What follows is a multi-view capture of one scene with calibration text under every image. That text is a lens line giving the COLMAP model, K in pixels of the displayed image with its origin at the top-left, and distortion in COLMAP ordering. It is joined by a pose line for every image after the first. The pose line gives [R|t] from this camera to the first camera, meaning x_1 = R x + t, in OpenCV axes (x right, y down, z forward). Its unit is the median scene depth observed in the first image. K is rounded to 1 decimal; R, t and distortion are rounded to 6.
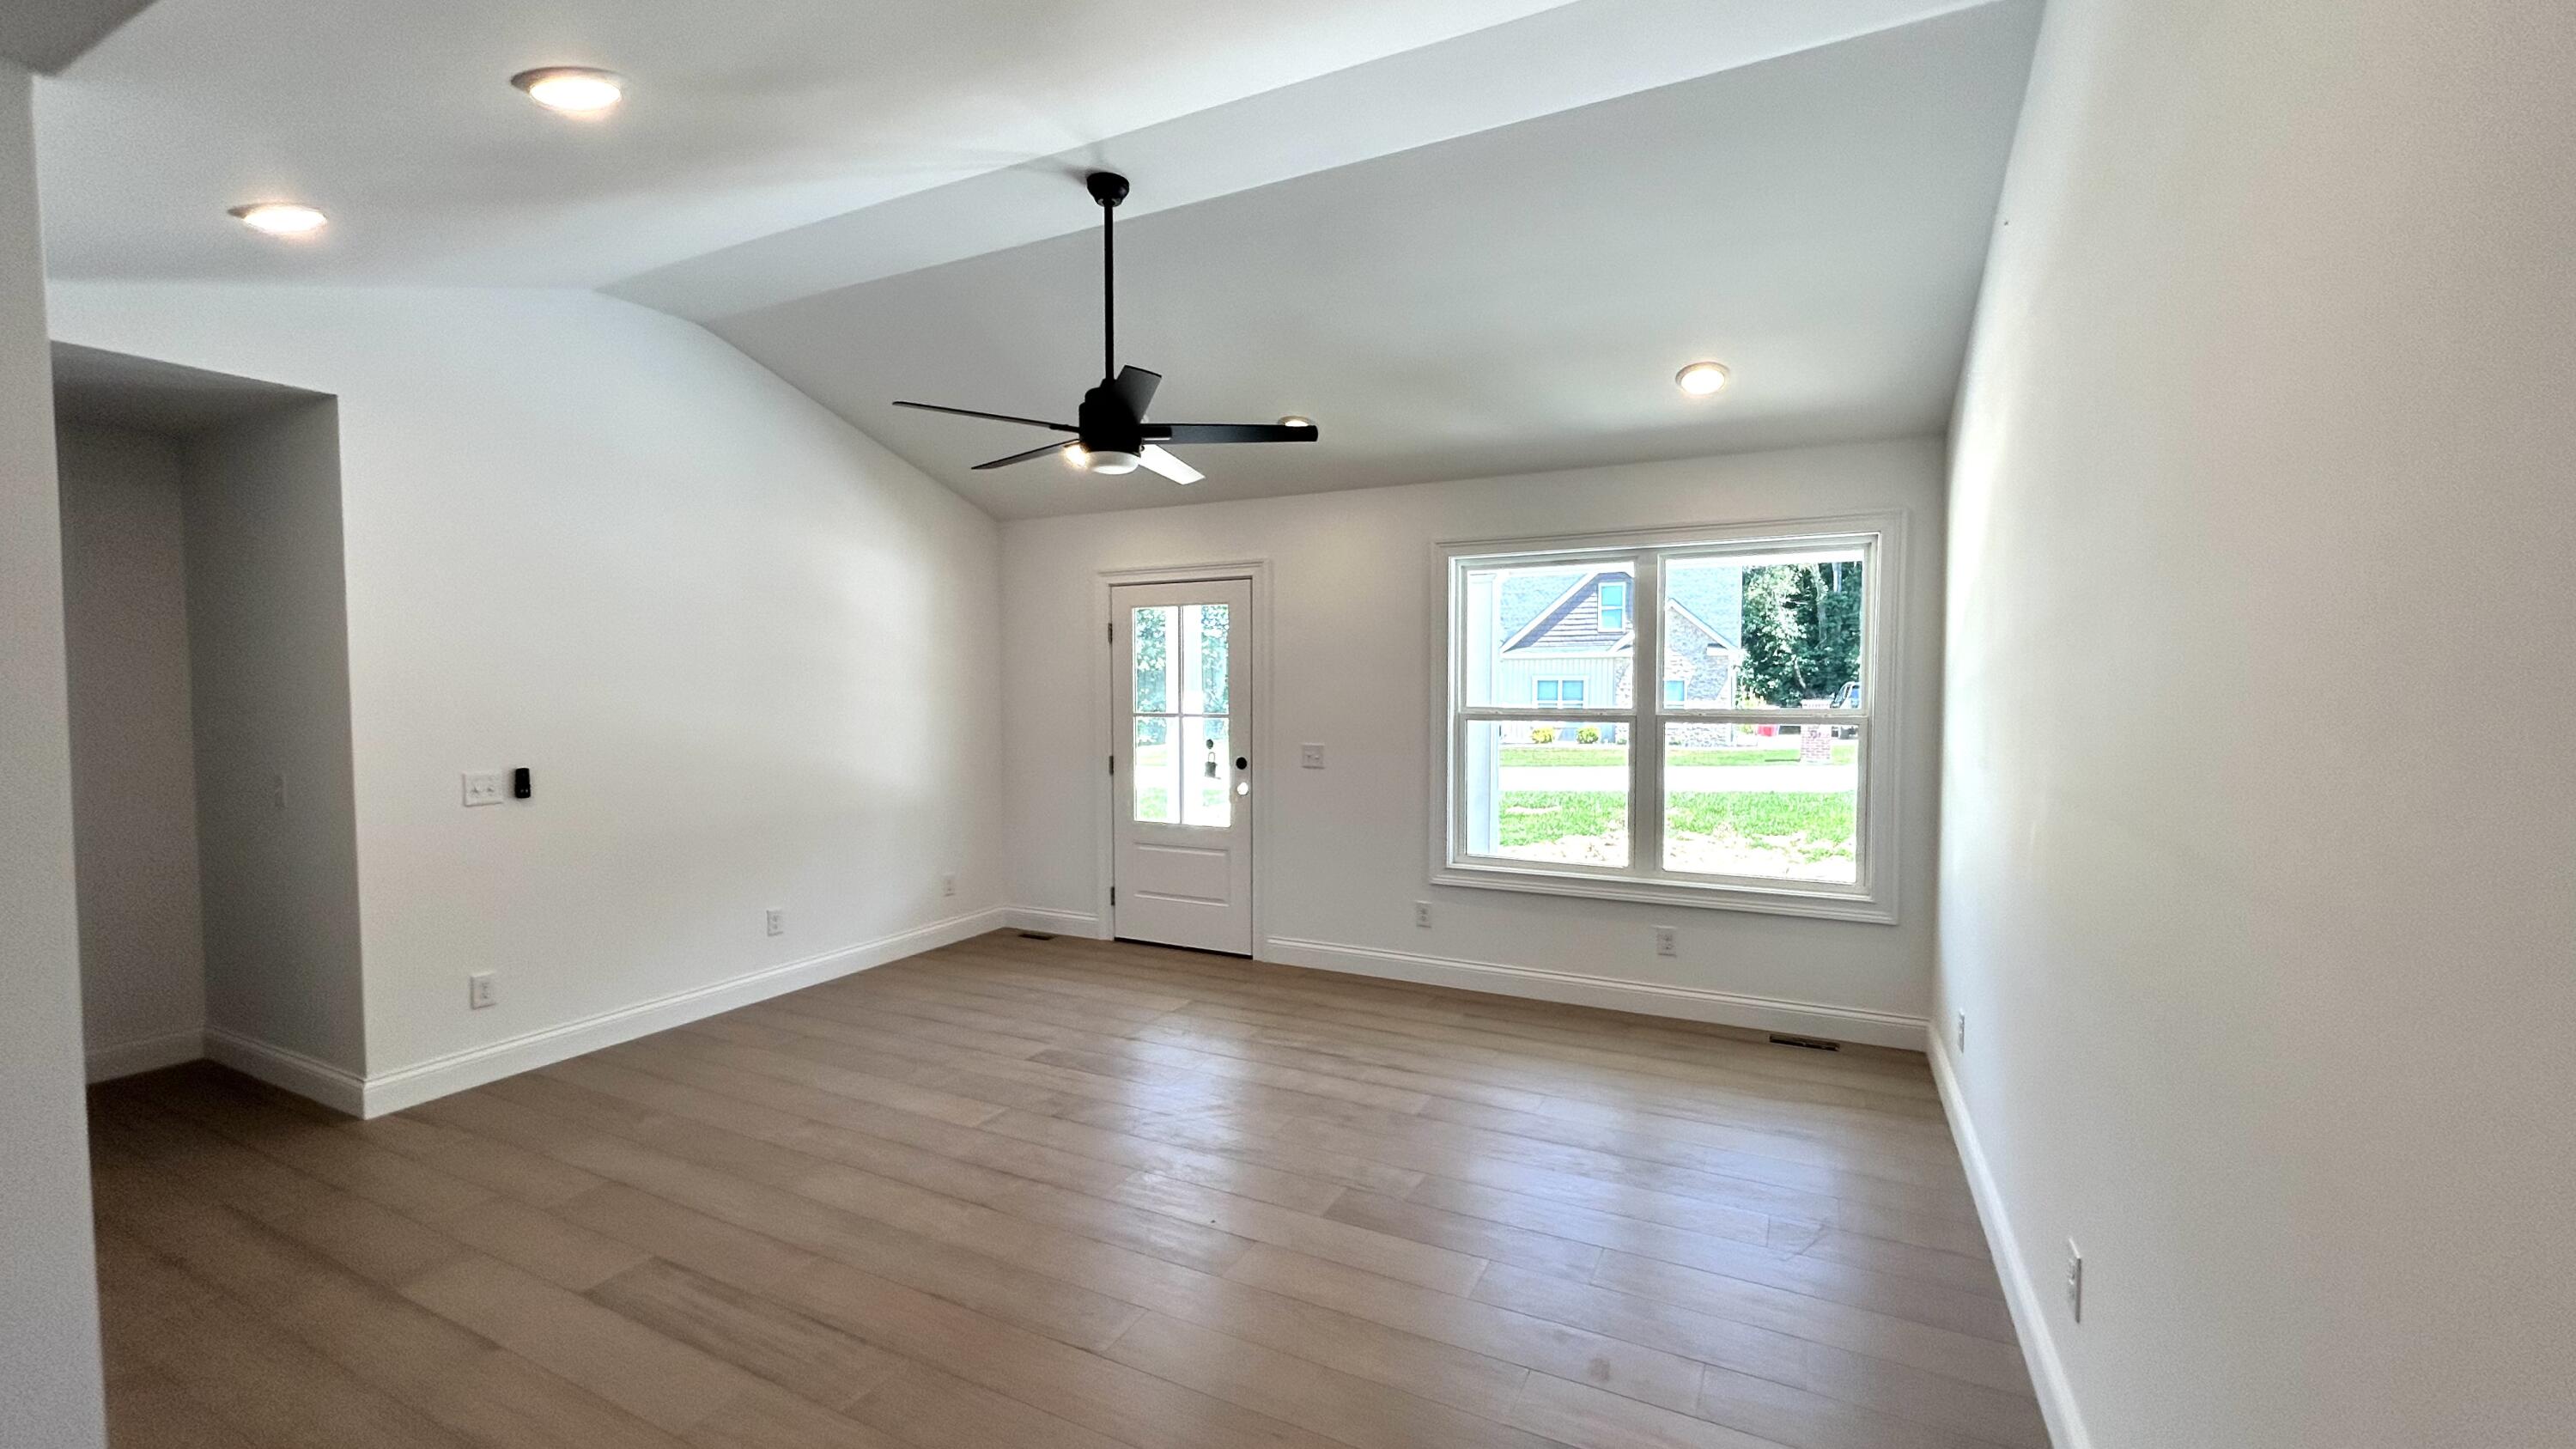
lens RADIAL K [[1044.6, 0, 1281.7], [0, 1044.6, 729.5], [0, 0, 1]] dist [-0.007854, 0.000911]
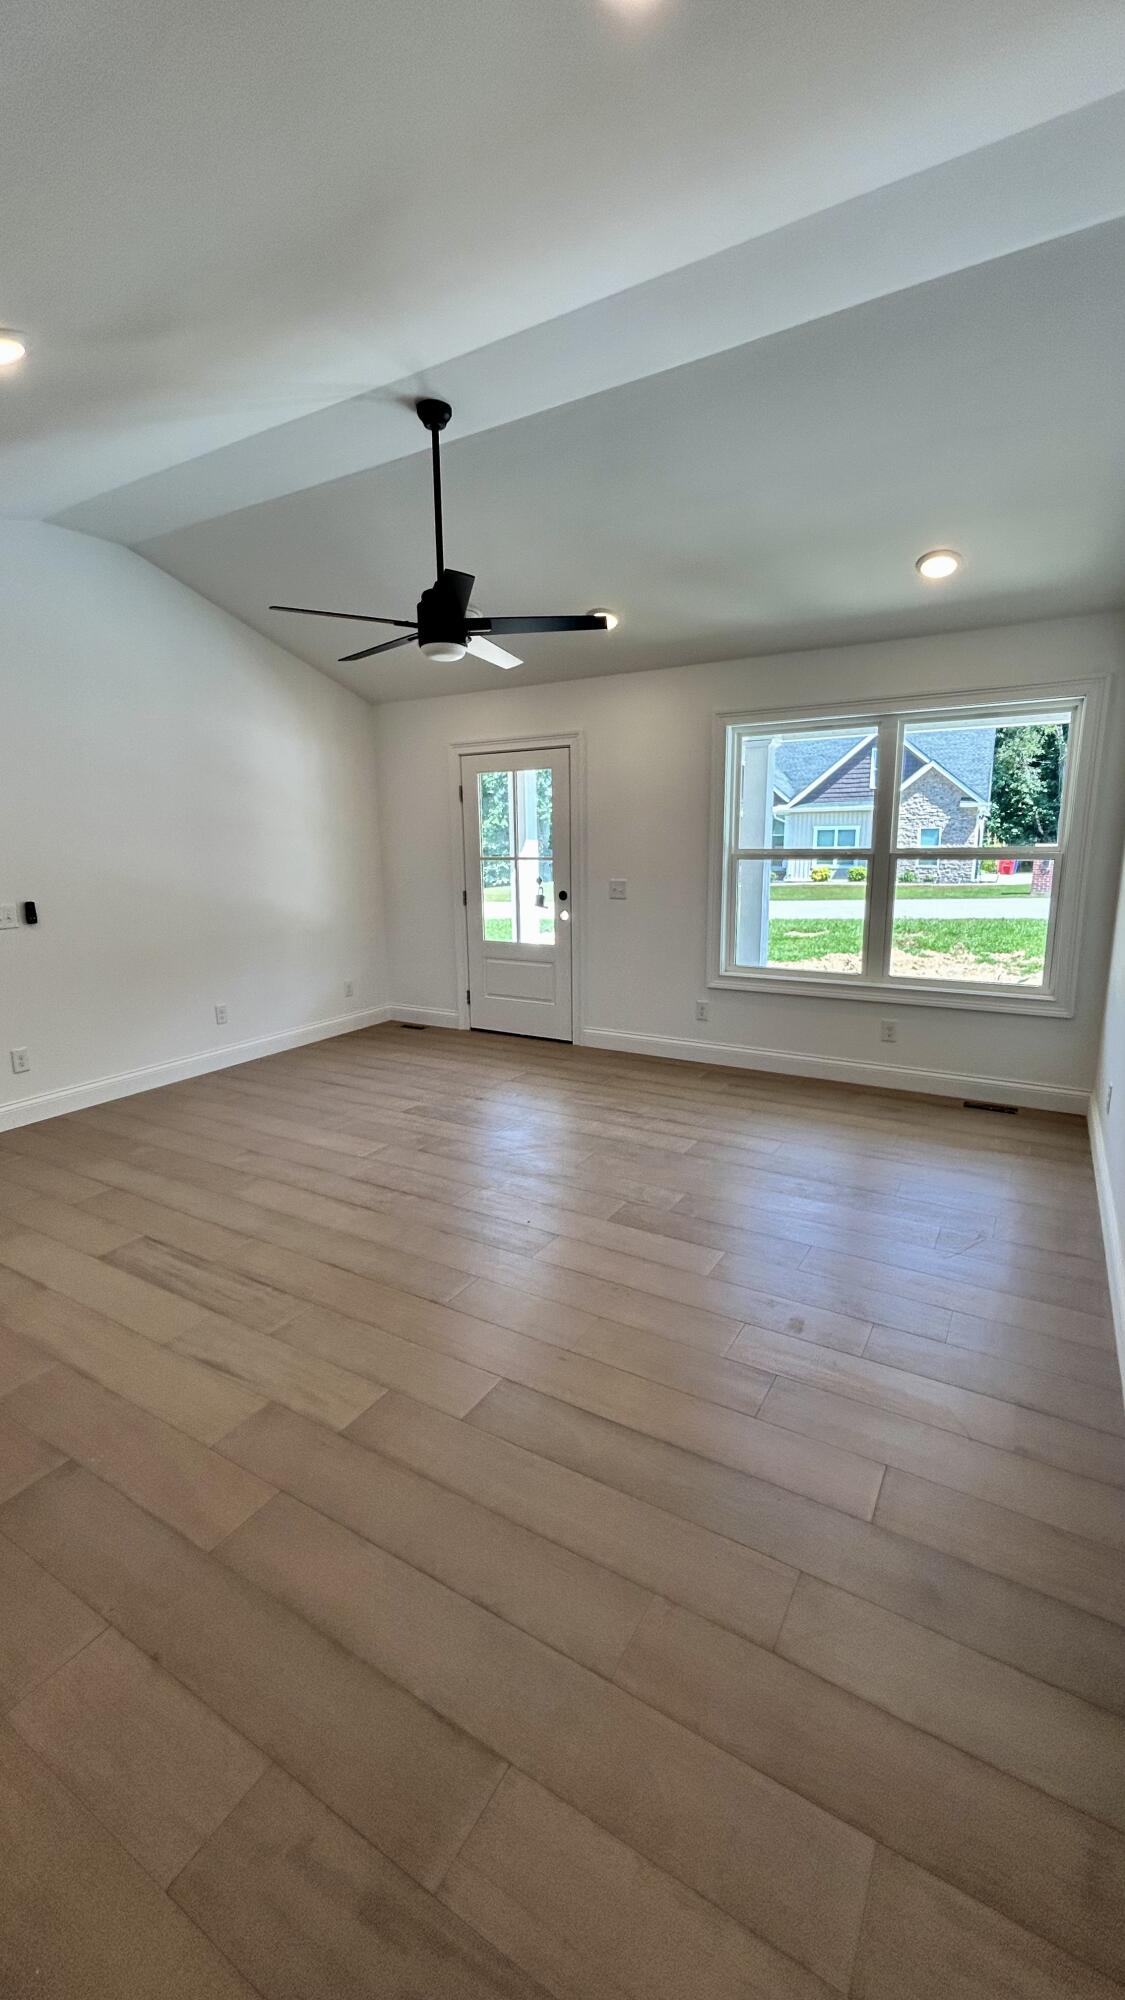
lens RADIAL K [[810.9, 0, 559.3], [0, 810.9, 1003.9], [0, 0, 1]] dist [-0.007854, 0.000911]
pose [[0.997416, 0.002292, -0.071804, 0.037436], [0.009139, 0.987323, 0.158461, 0.007468], [0.071257, -0.158708, 0.984751, -0.015445]]
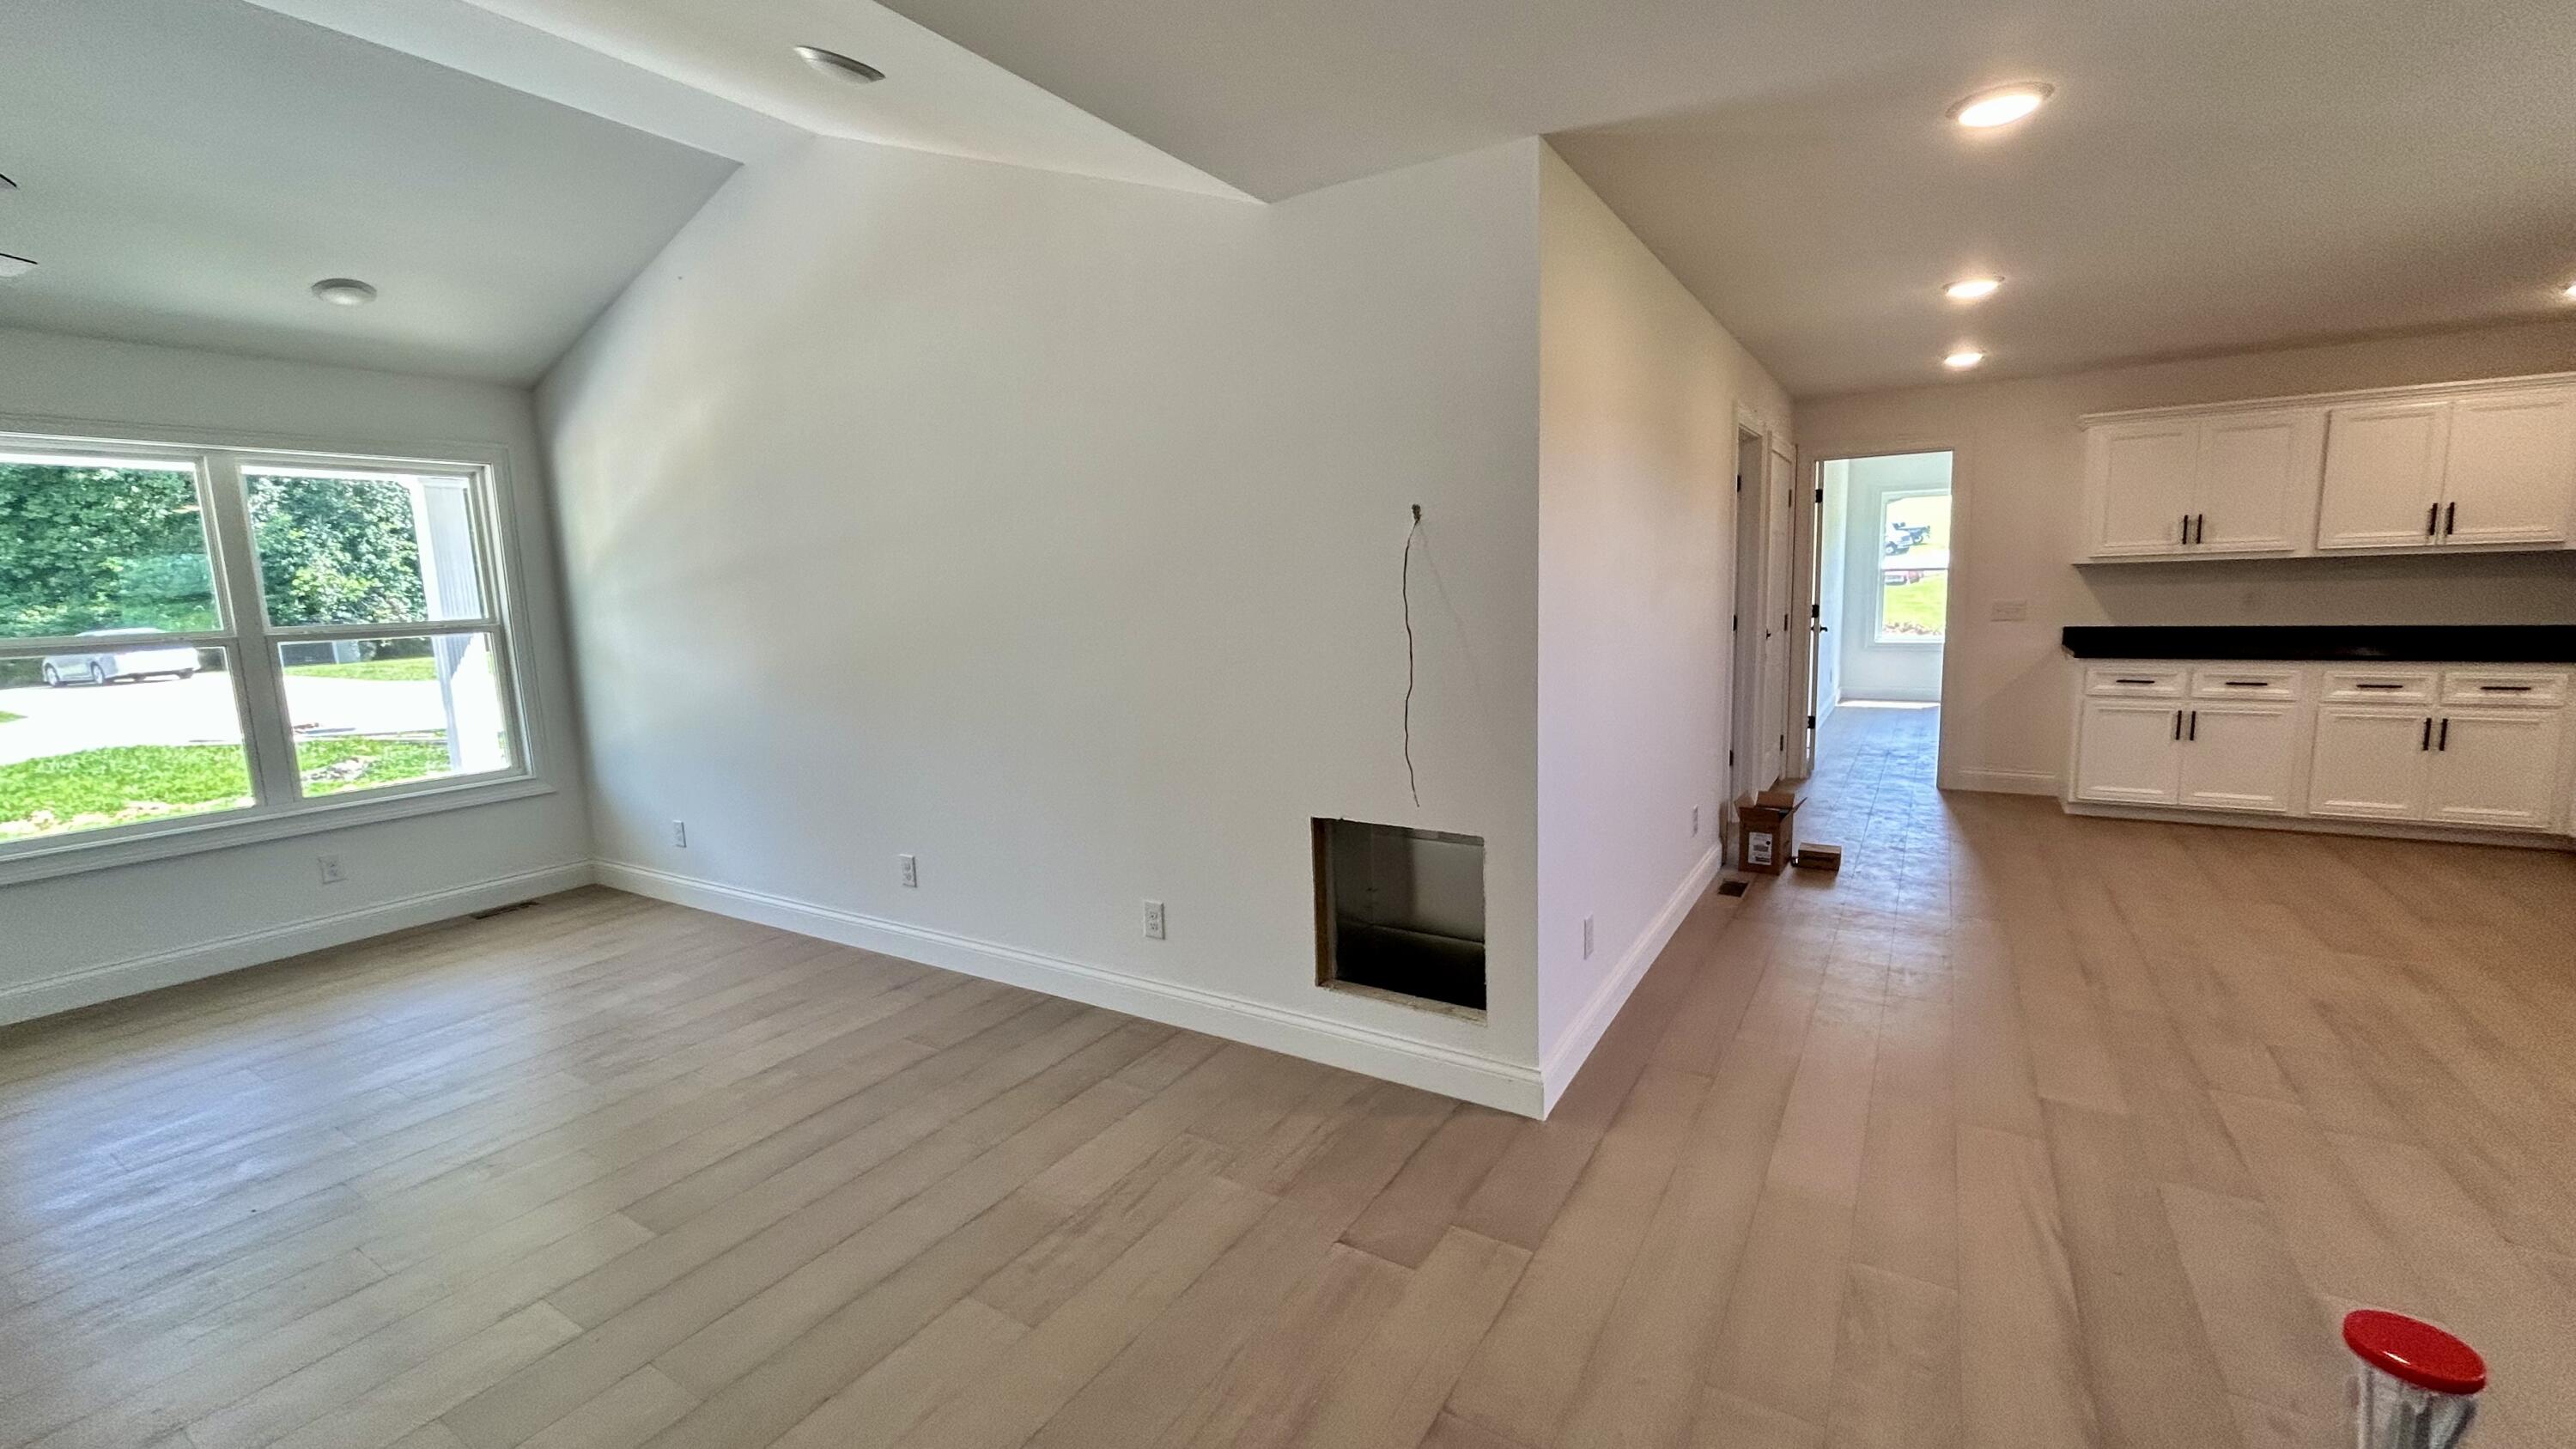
lens RADIAL K [[1044.6, 0, 1302.9], [0, 1044.6, 723.2], [0, 0, 1]] dist [-0.007854, 0.000911]
pose [[0.070292, -0.137711, 0.987975, -0.558006], [0.080045, 0.988010, 0.132021, 0.016105], [-0.994310, 0.069803, 0.080472, 0.016138]]
